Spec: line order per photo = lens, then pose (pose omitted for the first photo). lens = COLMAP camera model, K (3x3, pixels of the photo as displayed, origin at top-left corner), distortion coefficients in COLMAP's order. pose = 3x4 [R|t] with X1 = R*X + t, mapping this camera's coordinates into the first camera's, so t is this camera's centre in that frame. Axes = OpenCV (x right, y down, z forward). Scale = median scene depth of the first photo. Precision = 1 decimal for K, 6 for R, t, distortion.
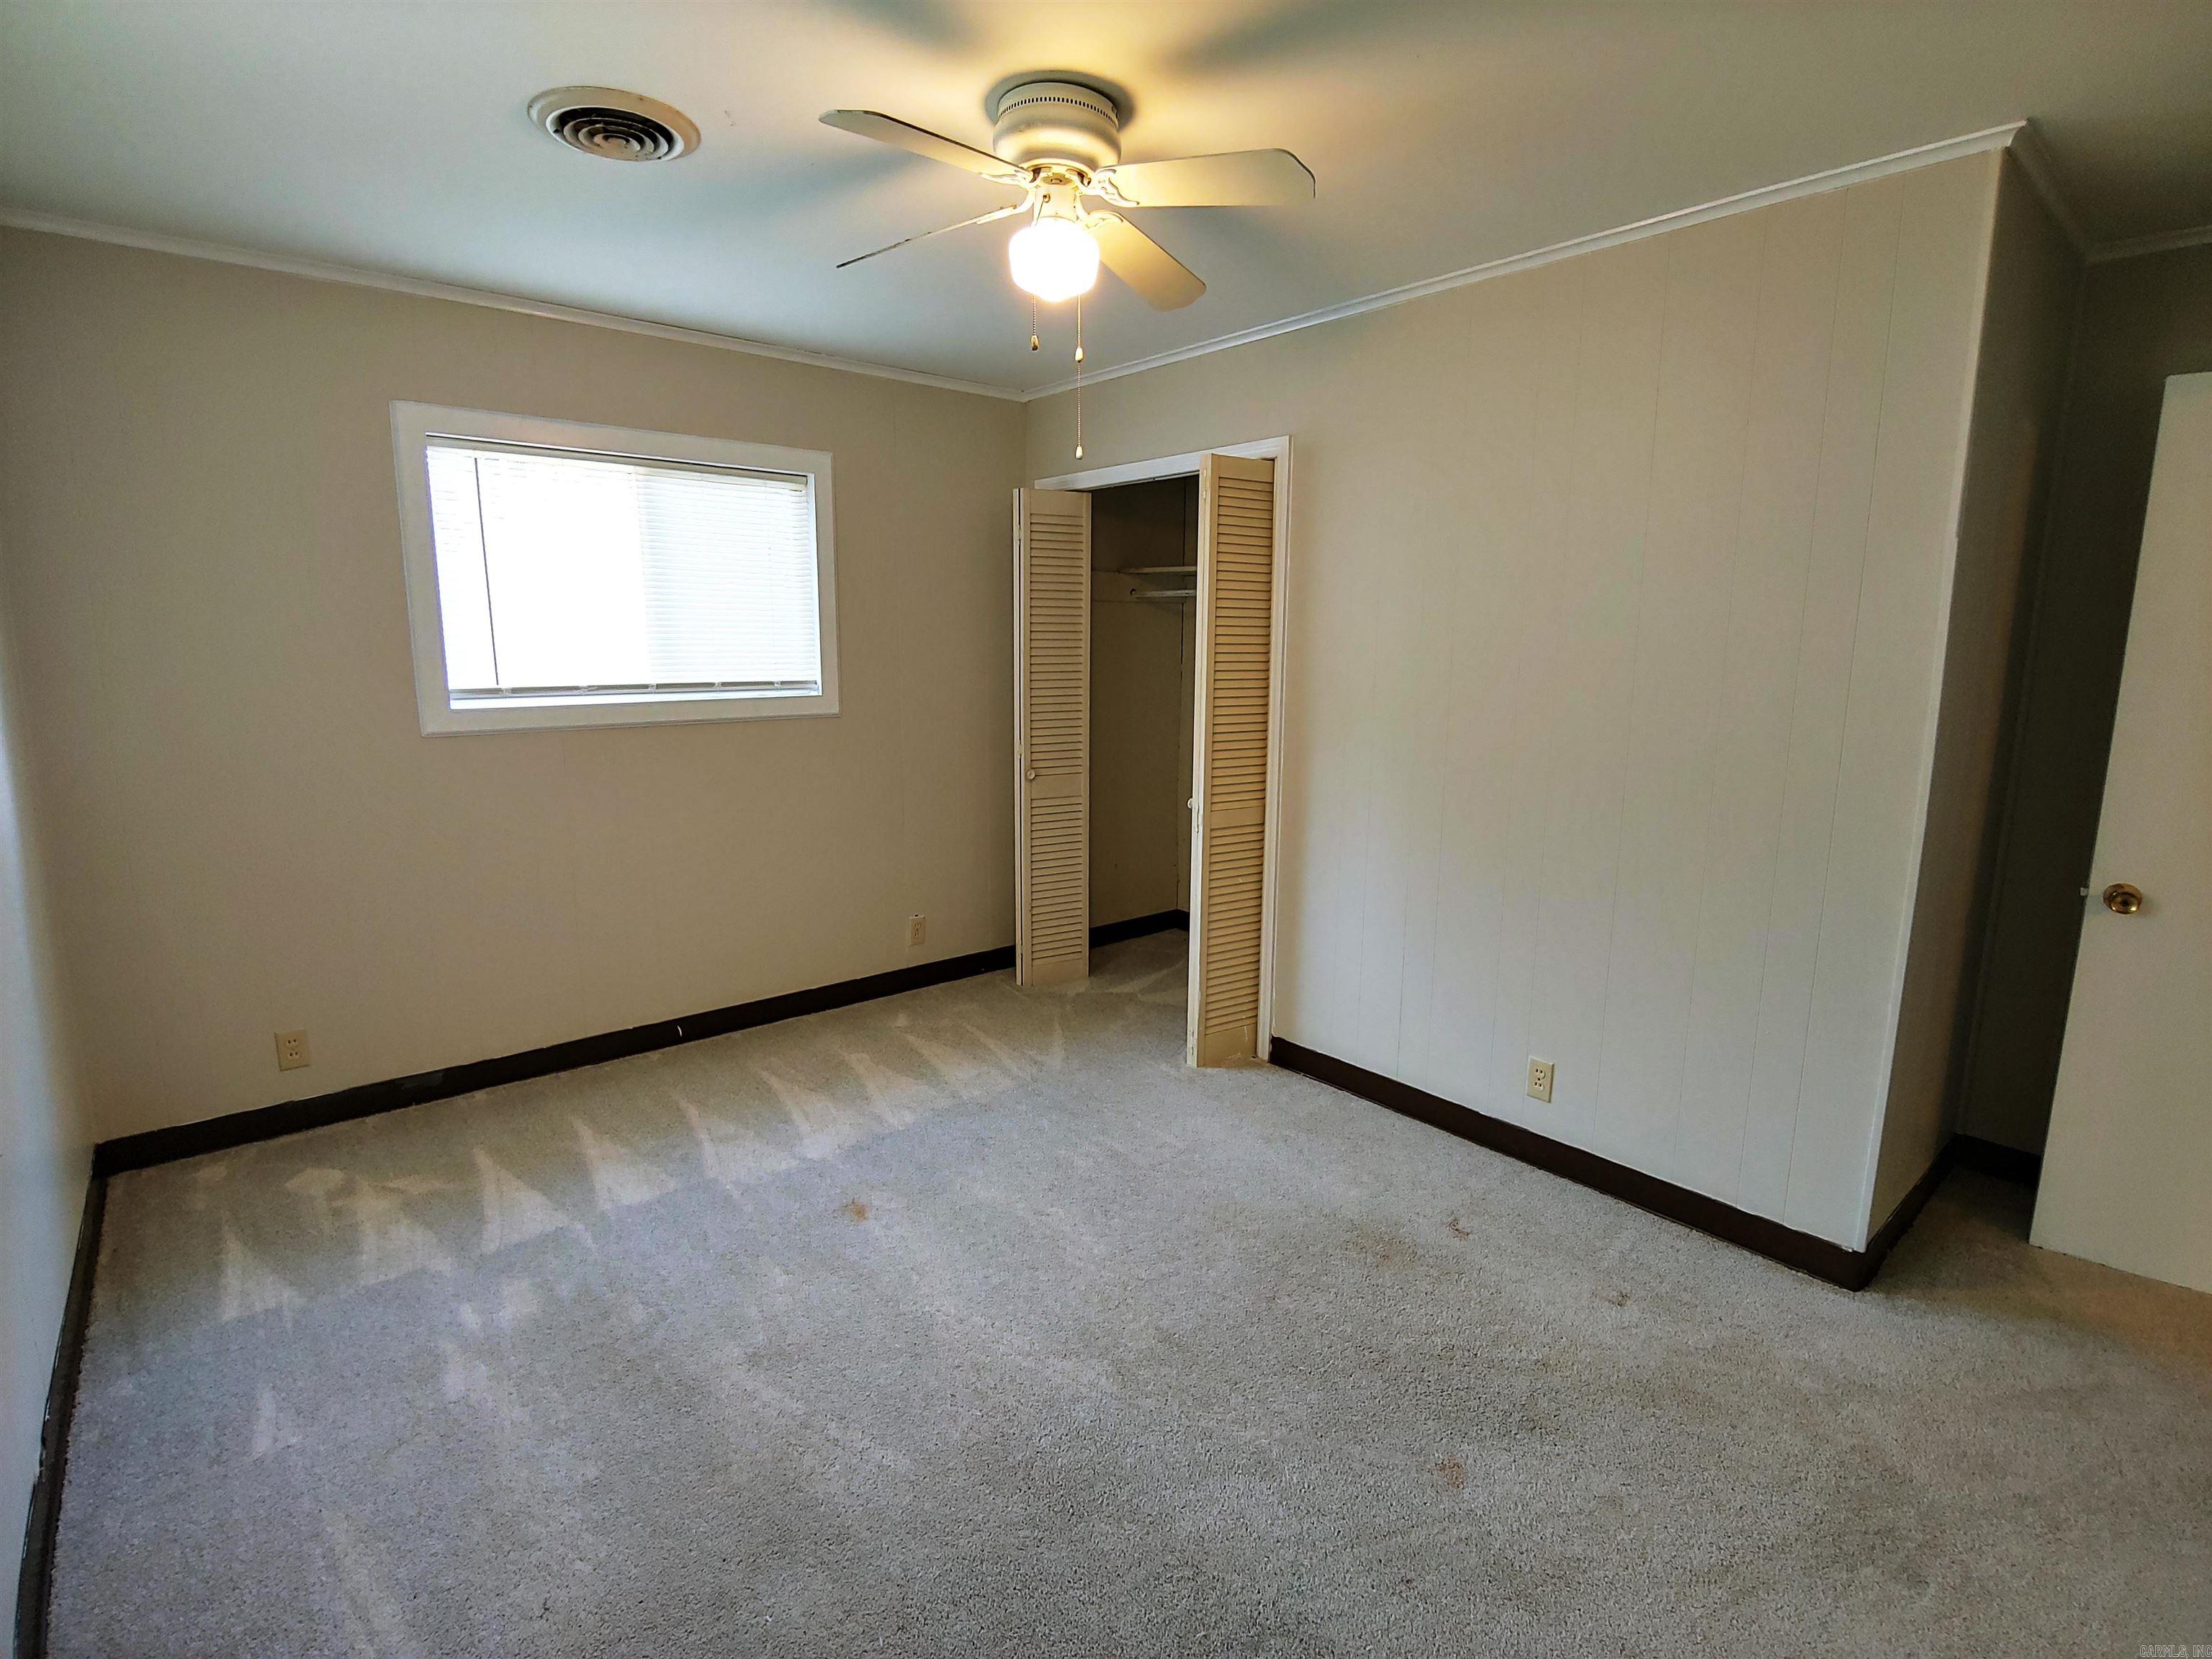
lens RADIAL K [[1059.9, 0, 1109.8], [0, 1059.9, 819.6], [0, 0, 1]] dist [-0.016465, -0.002611]
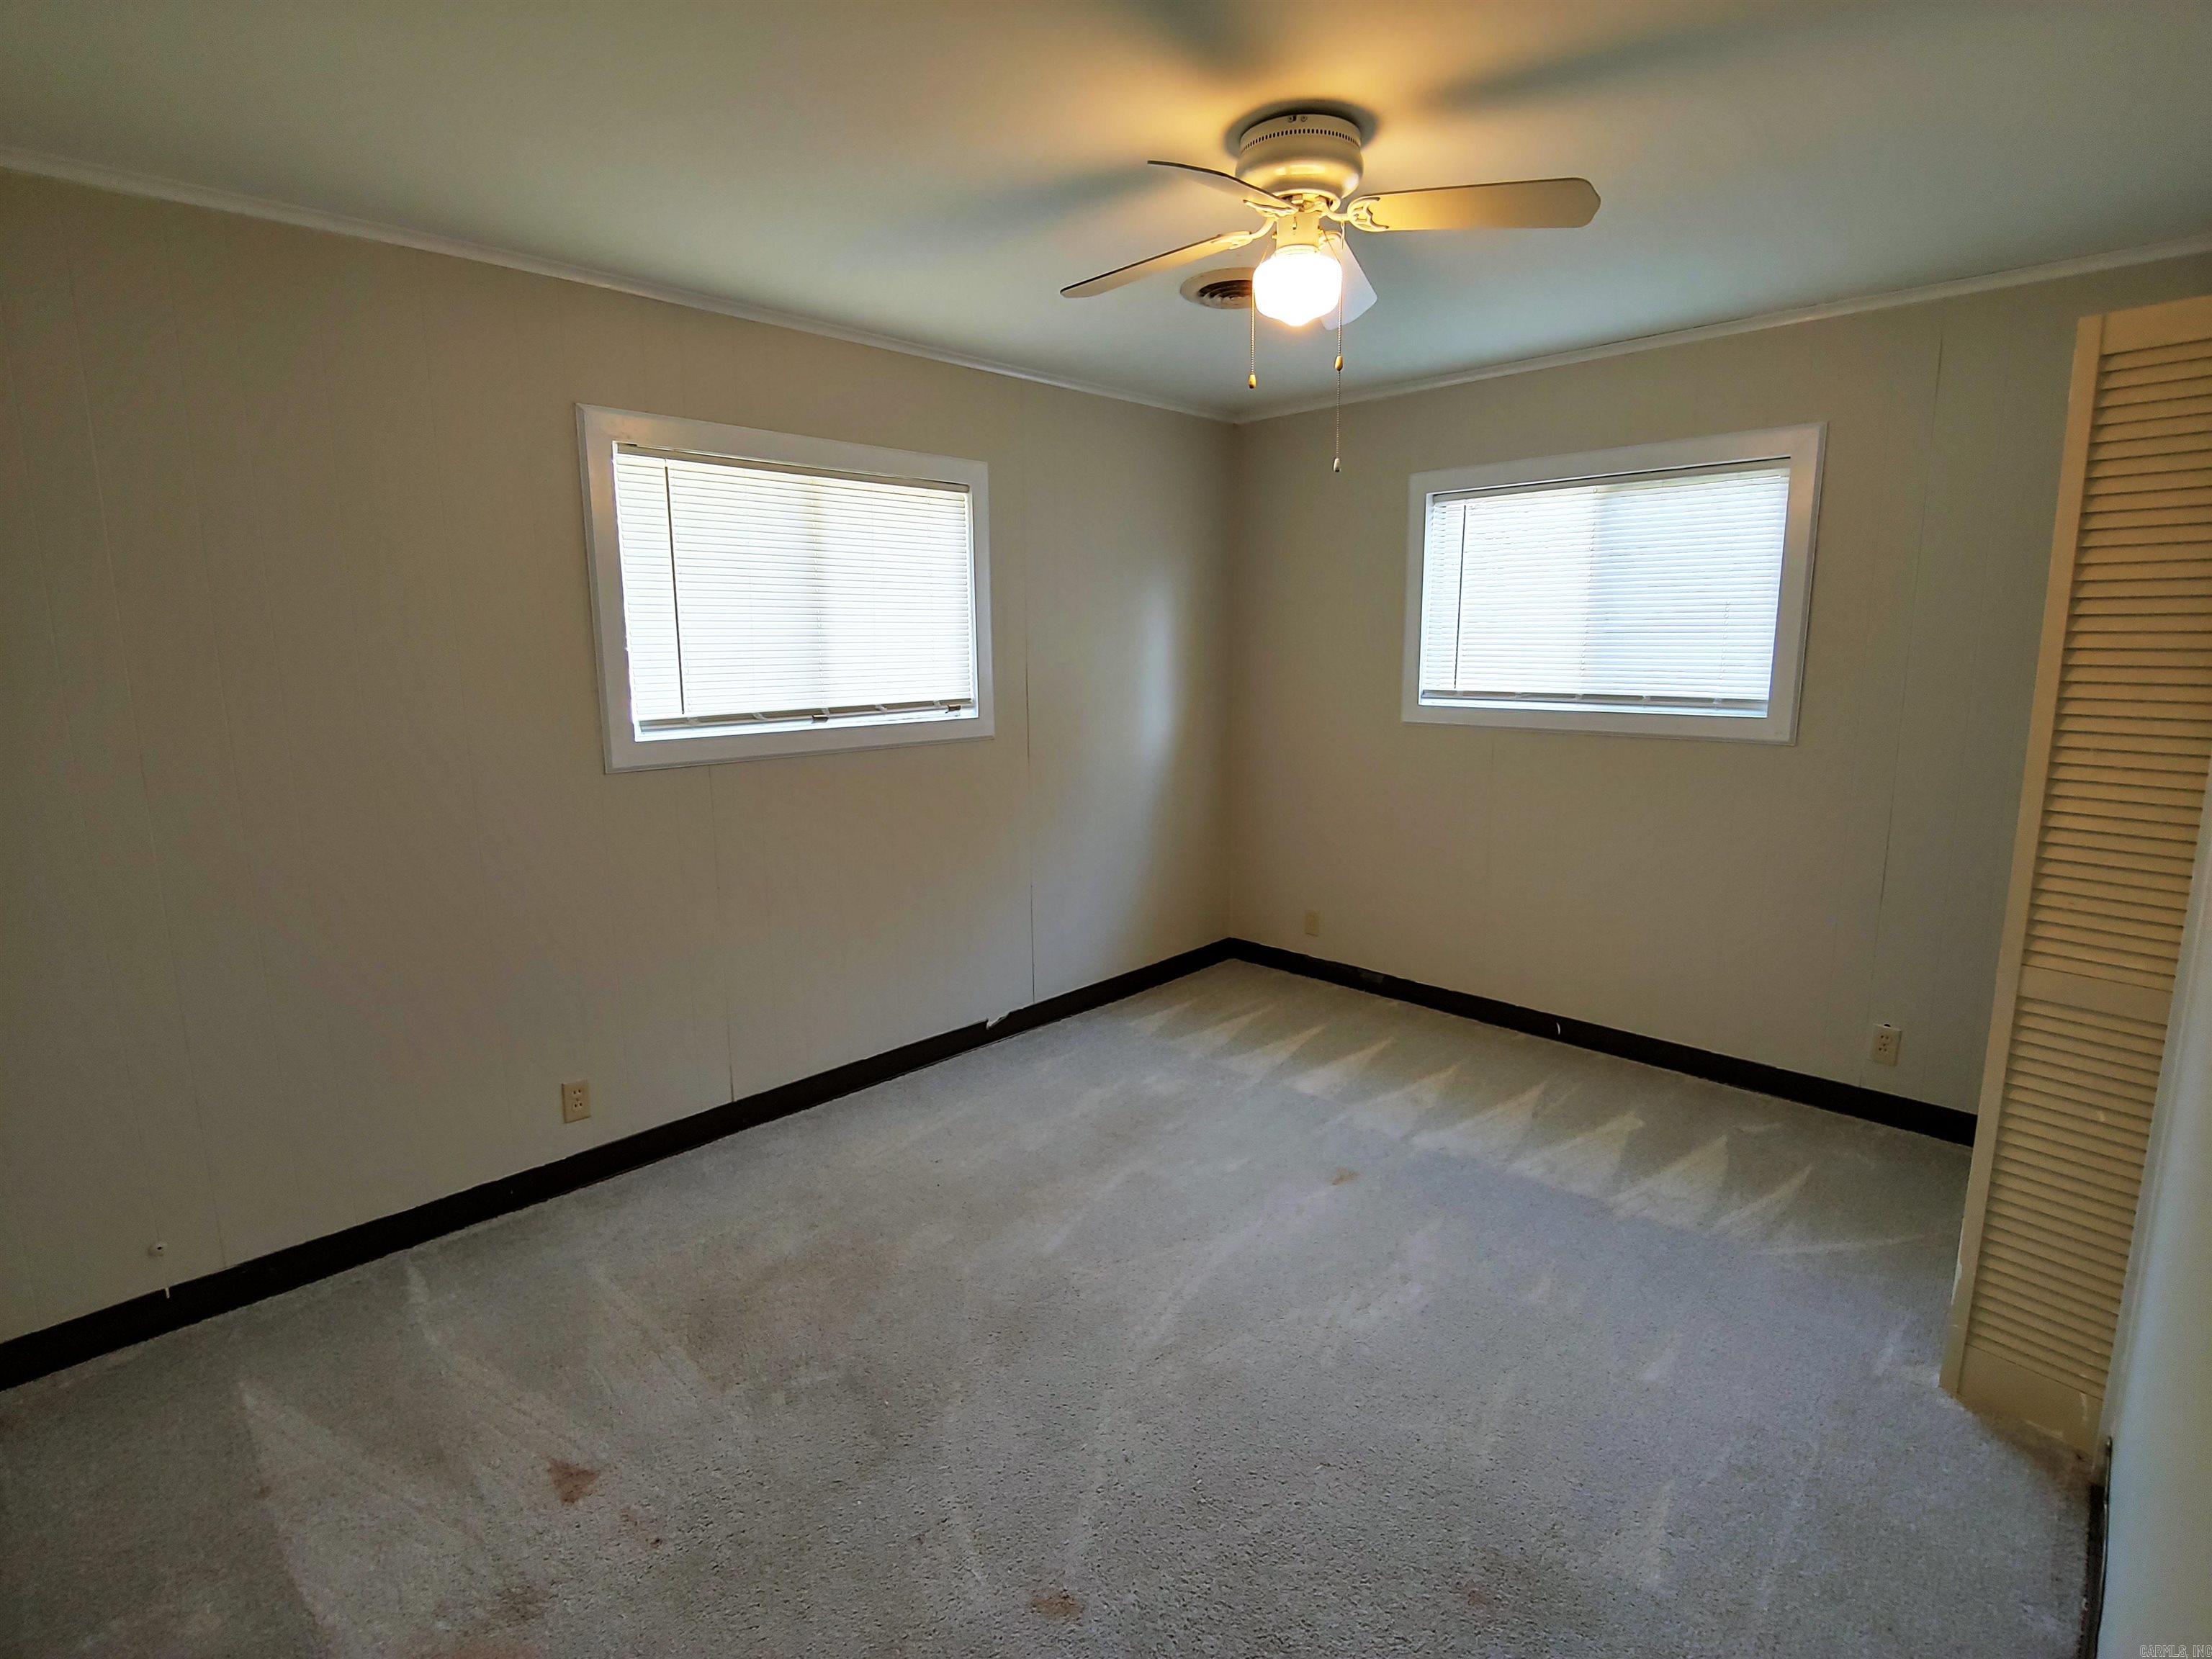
lens RADIAL K [[1059.9, 0, 1118.8], [0, 1059.9, 824.8], [0, 0, 1]] dist [-0.016465, -0.002611]
pose [[0.089124, 0.162318, -0.982705, 0.618455], [-0.159659, 0.976202, 0.146764, -0.089636], [0.983141, 0.143818, 0.112918, 0.490402]]
